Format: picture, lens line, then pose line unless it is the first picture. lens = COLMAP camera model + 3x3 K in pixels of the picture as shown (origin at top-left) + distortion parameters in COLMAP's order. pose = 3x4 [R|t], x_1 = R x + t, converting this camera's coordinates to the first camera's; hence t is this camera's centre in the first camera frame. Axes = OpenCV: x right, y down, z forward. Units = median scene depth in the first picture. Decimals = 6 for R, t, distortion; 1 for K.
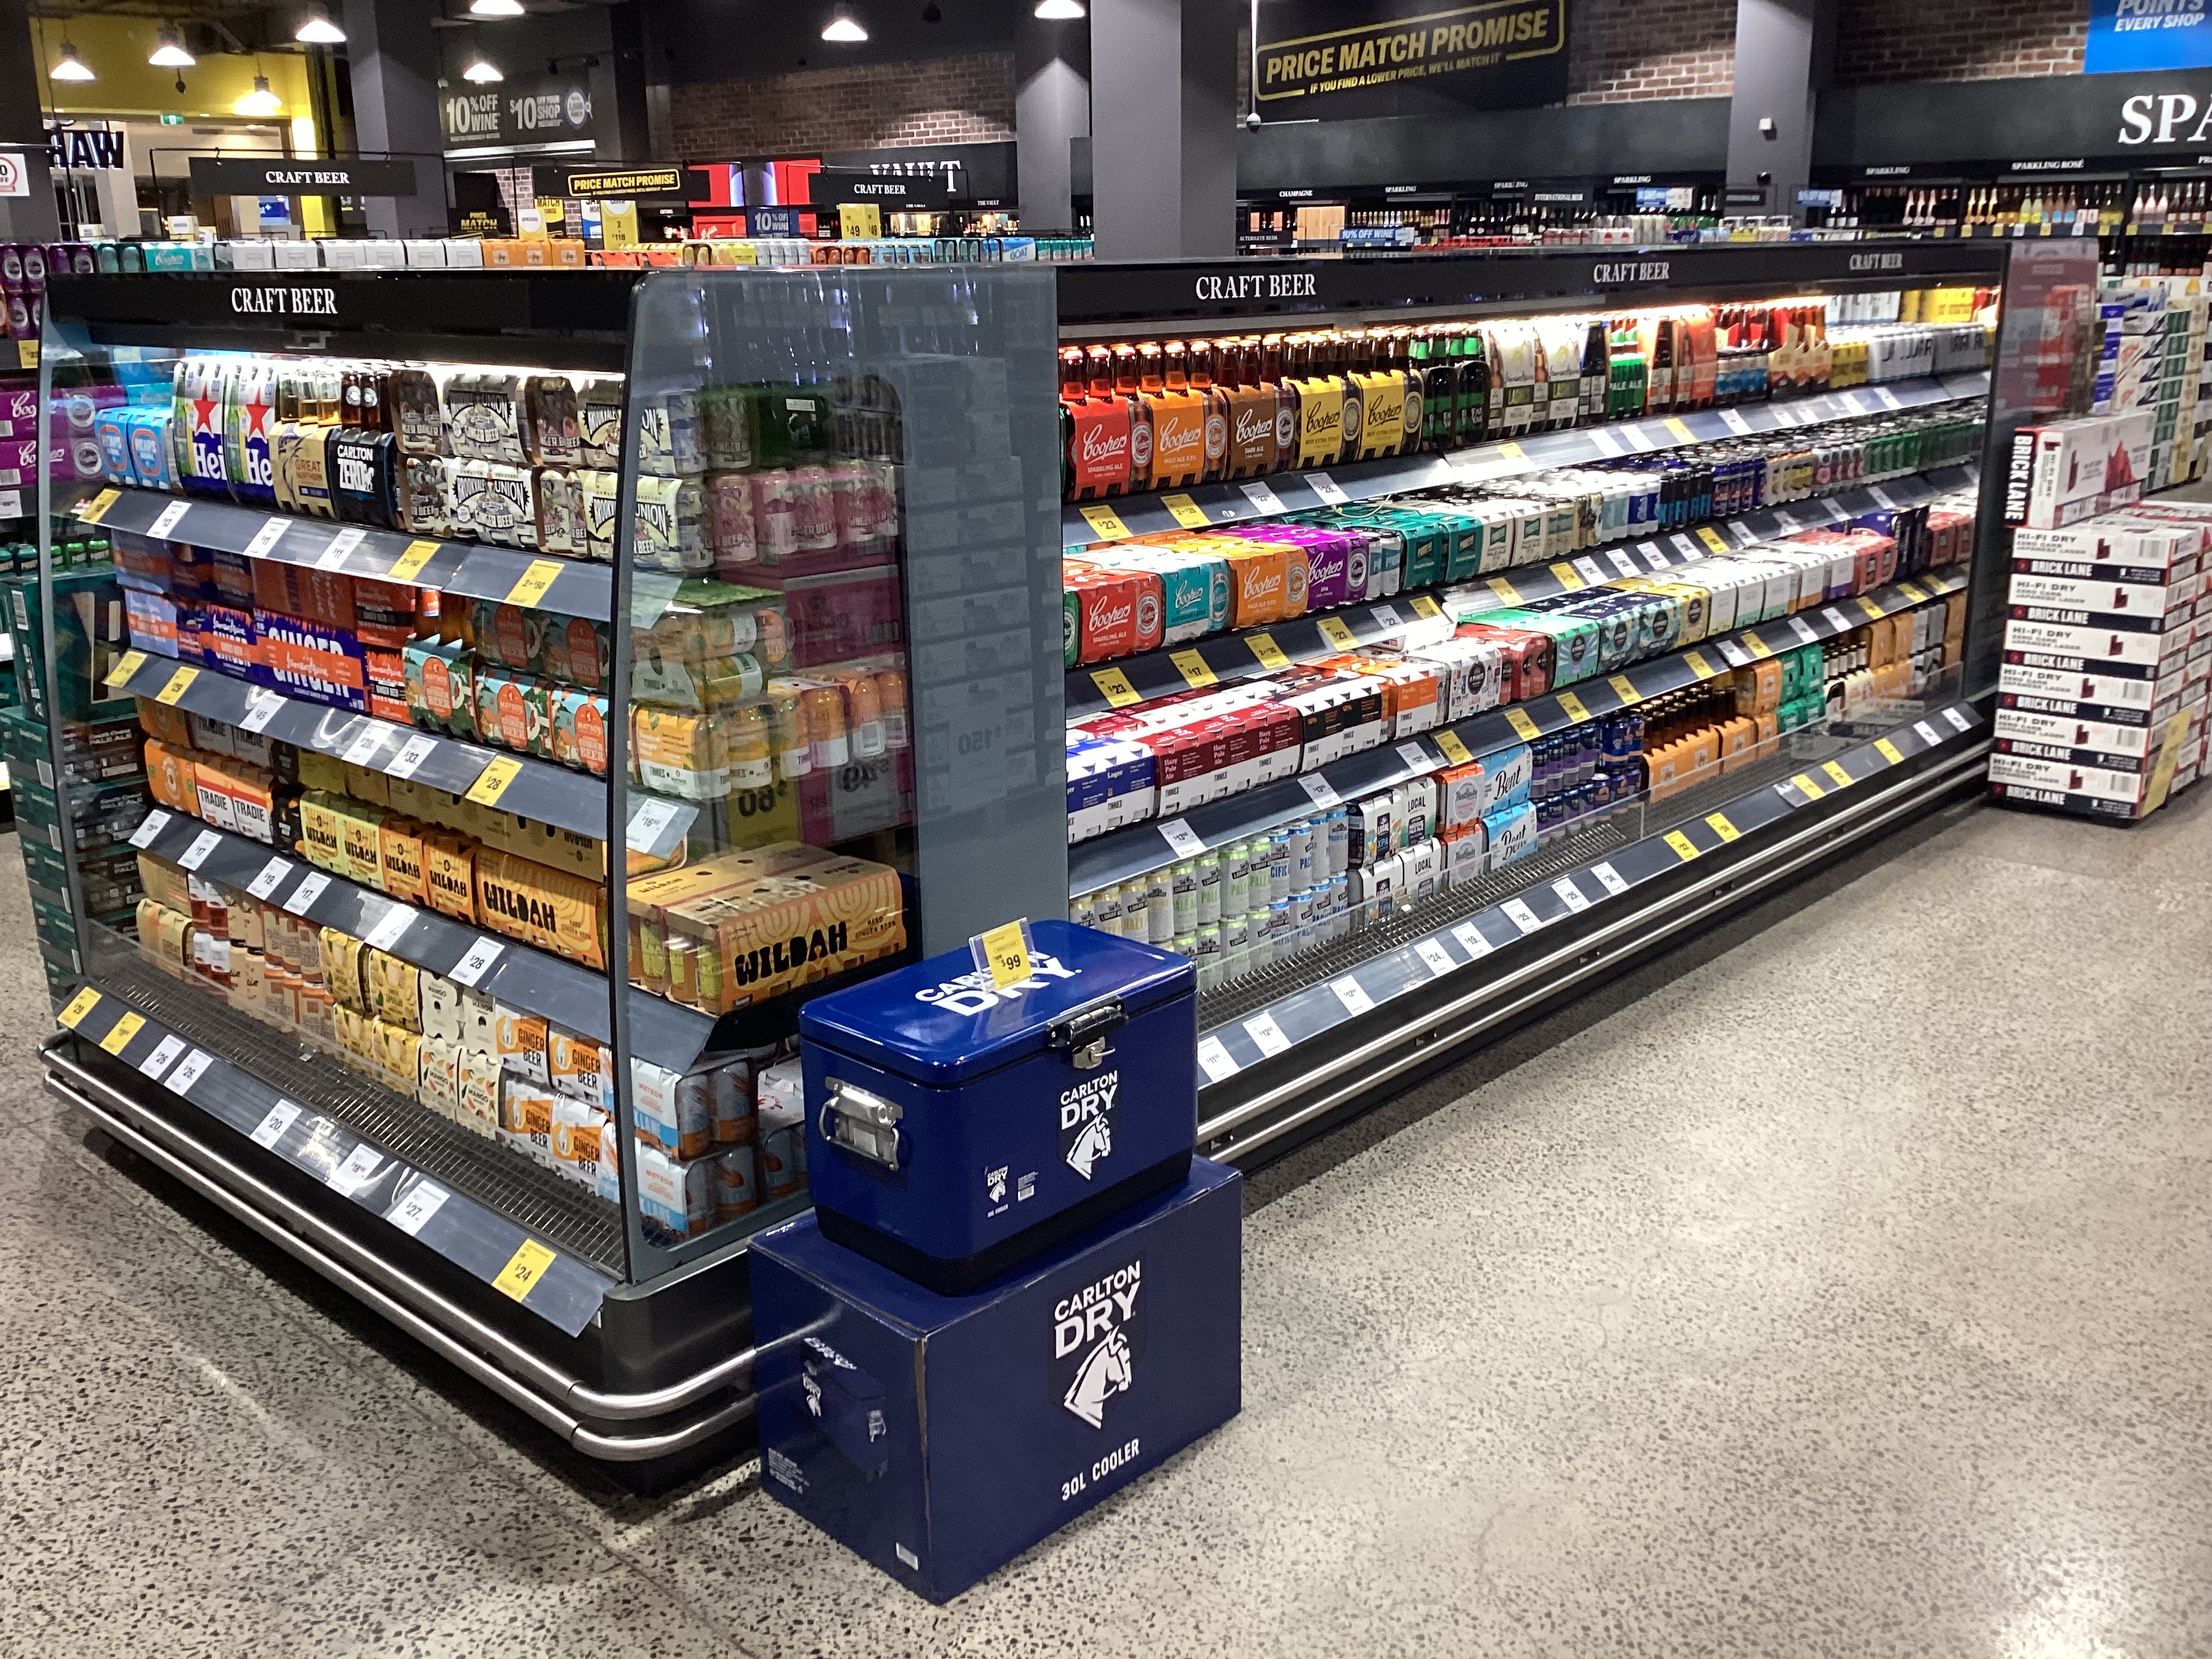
lens RADIAL K [[1989.4, 0, 1108.0], [0, 1989.4, 816.5], [0, 0, 1]] dist [0.082347, -0.145523]
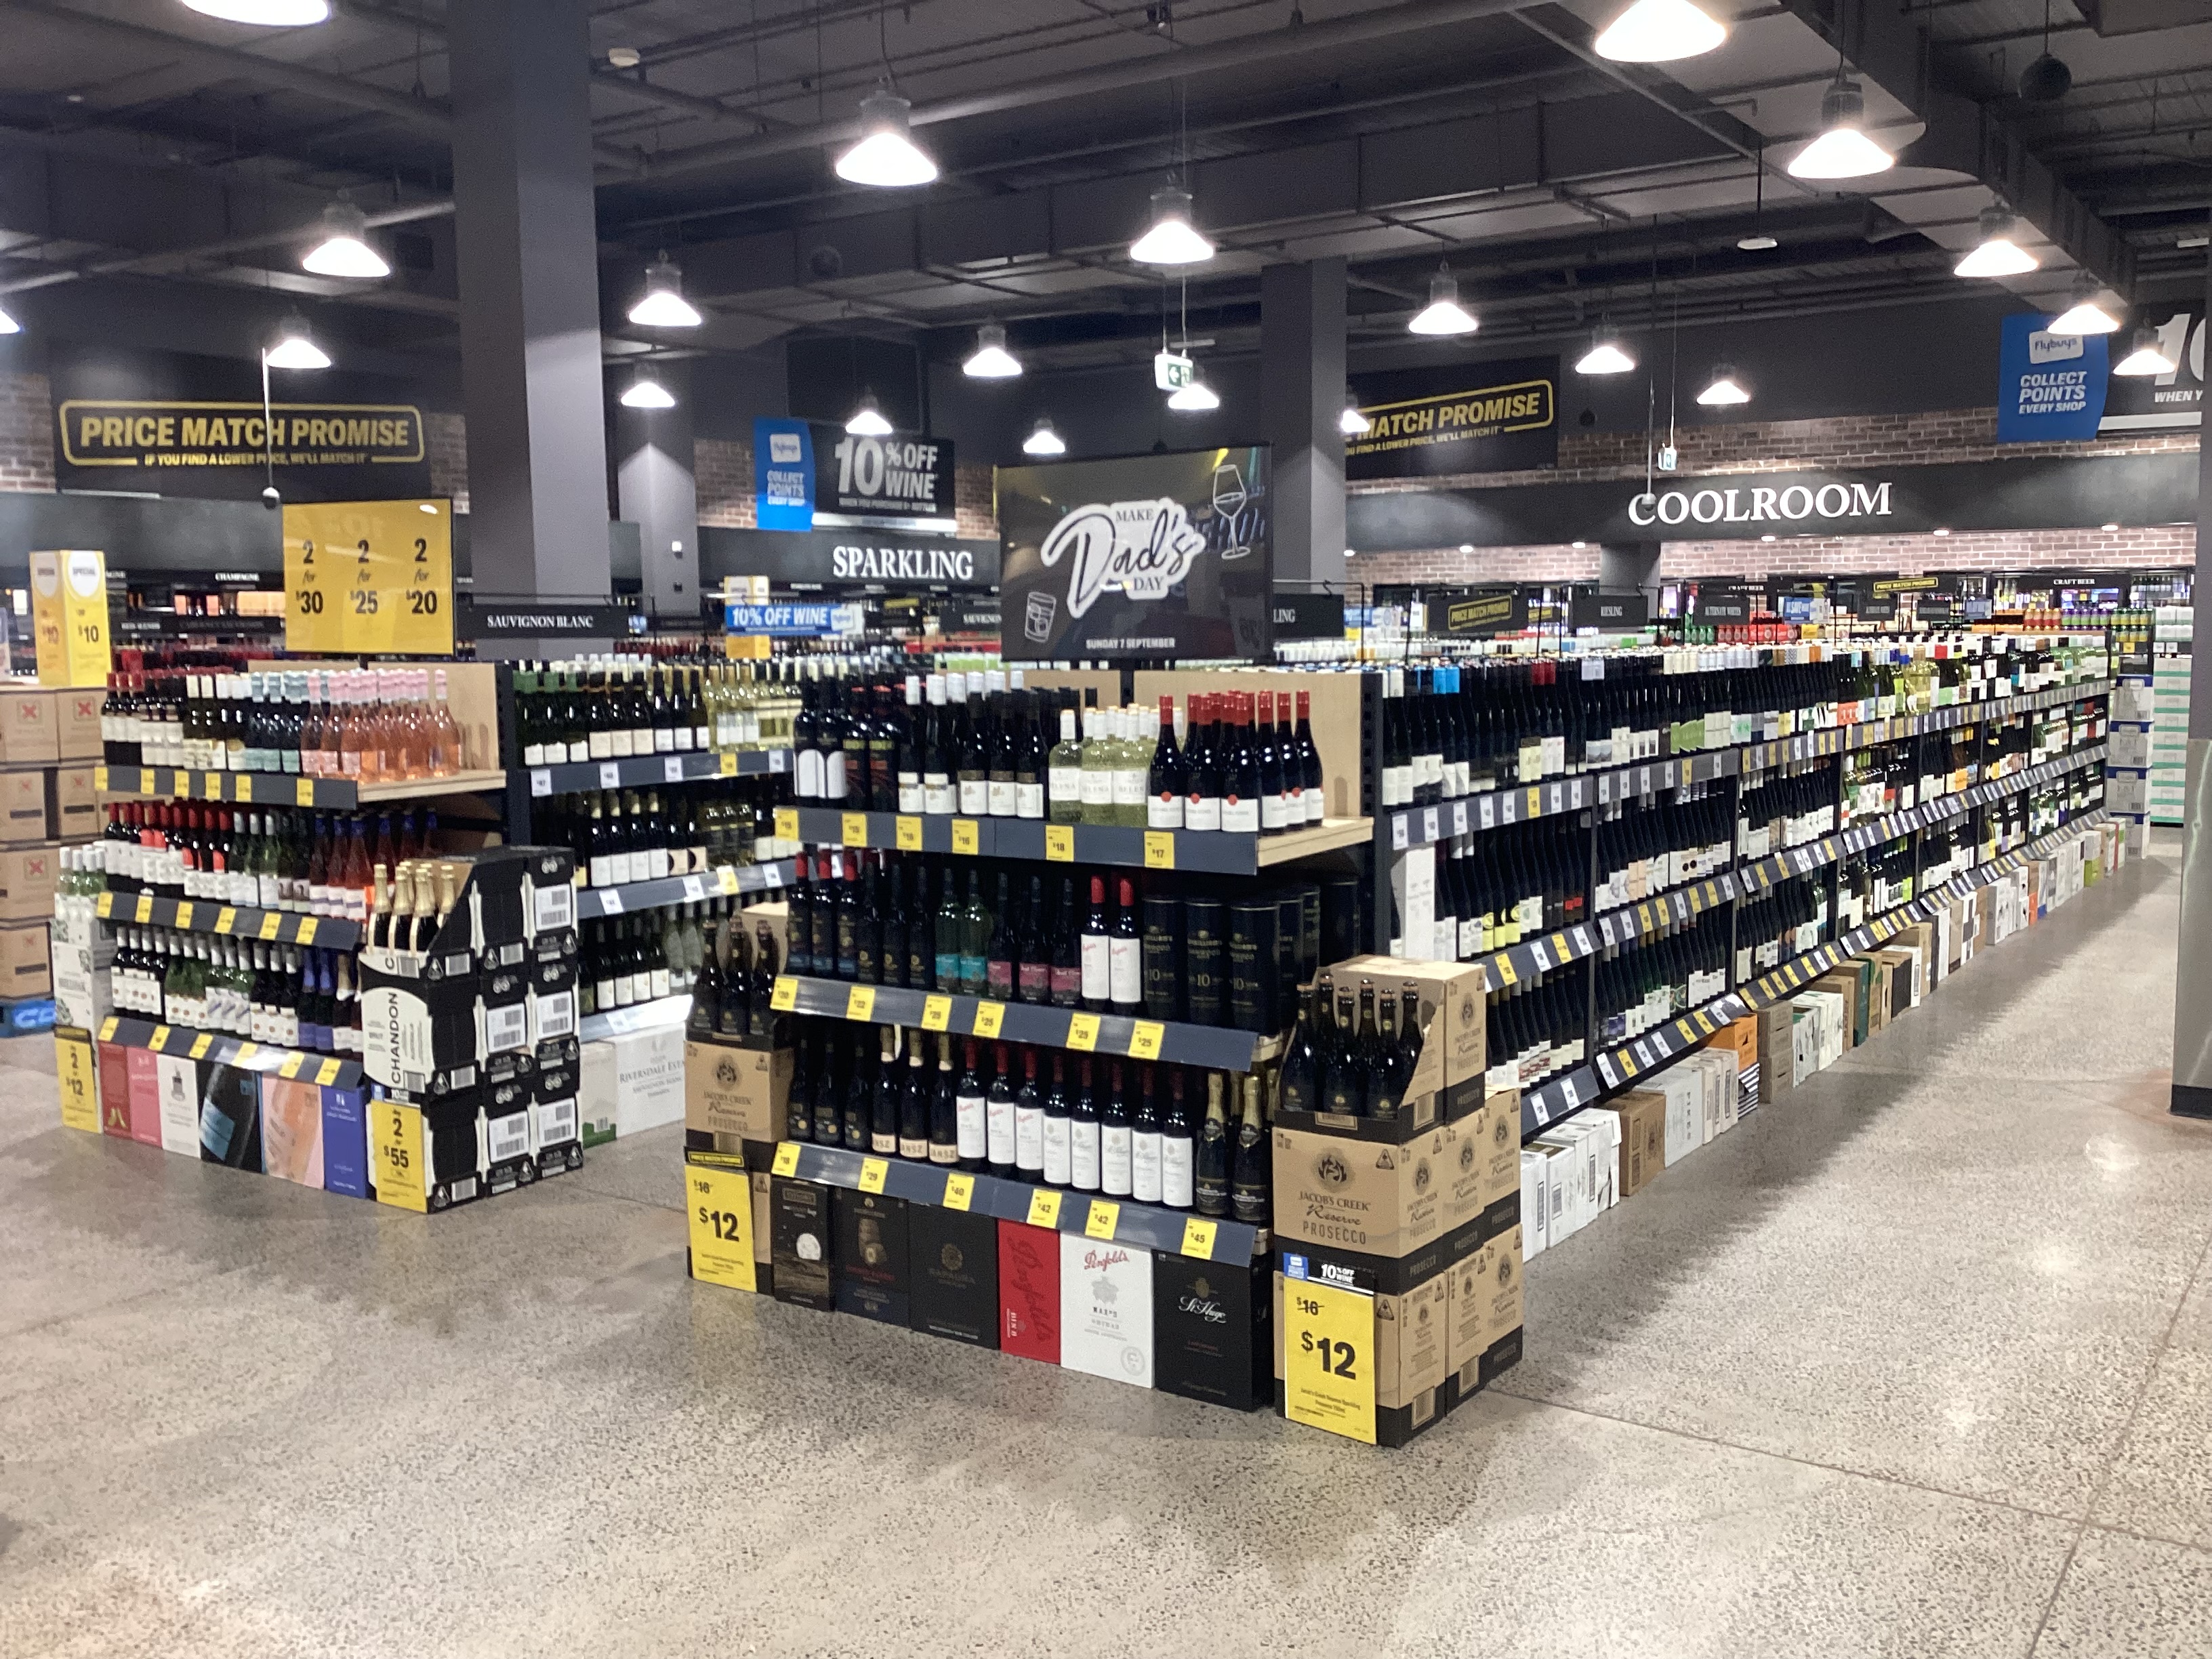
lens RADIAL K [[1995.6, 0, 1123.8], [0, 1995.6, 829.1], [0, 0, 1]] dist [0.156042, -0.375841]
pose [[-0.141907, -0.091115, 0.985678, -0.866068], [0.279049, 0.951688, 0.128147, -0.216482], [-0.949734, 0.293238, -0.109625, 0.780015]]
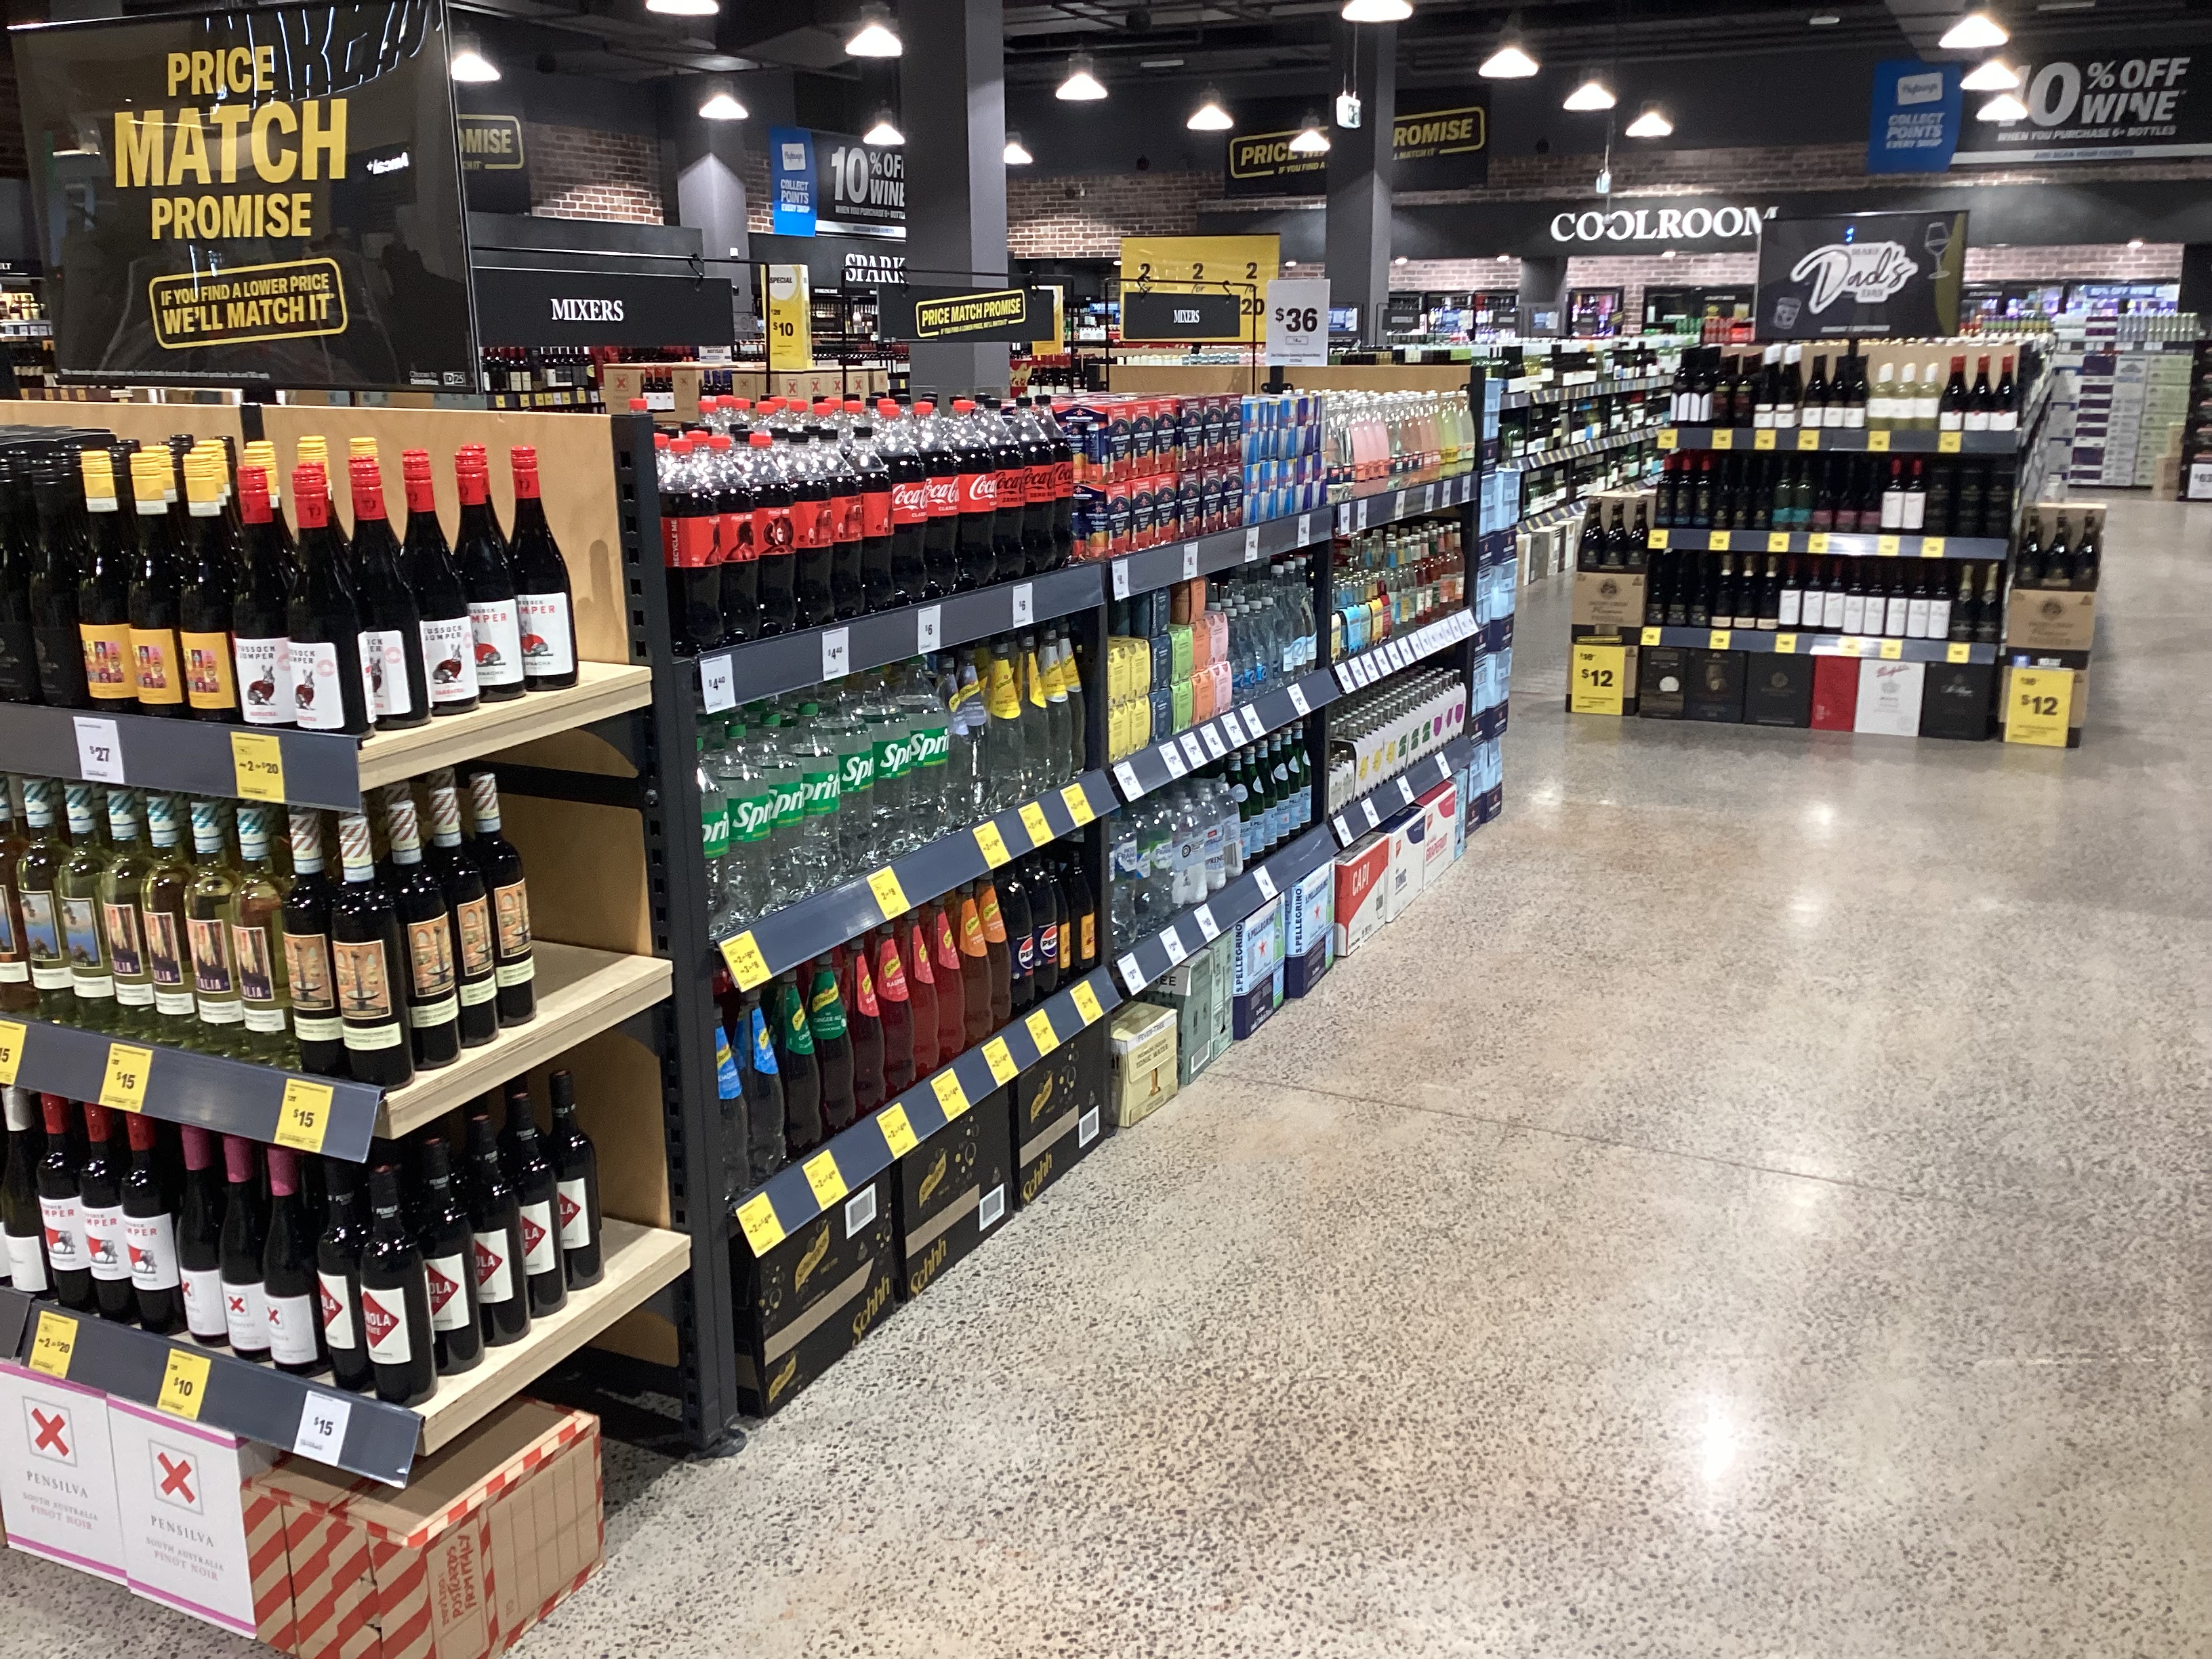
lens RADIAL K [[1999.0, 0, 1106.0], [0, 1999.0, 829.5], [0, 0, 1]] dist [0.122459, -0.245936]
pose [[-0.294857, -0.220627, 0.929722, -0.993176], [0.266404, 0.915420, 0.301722, -0.279901], [-0.917654, 0.336646, -0.211142, 1.012748]]
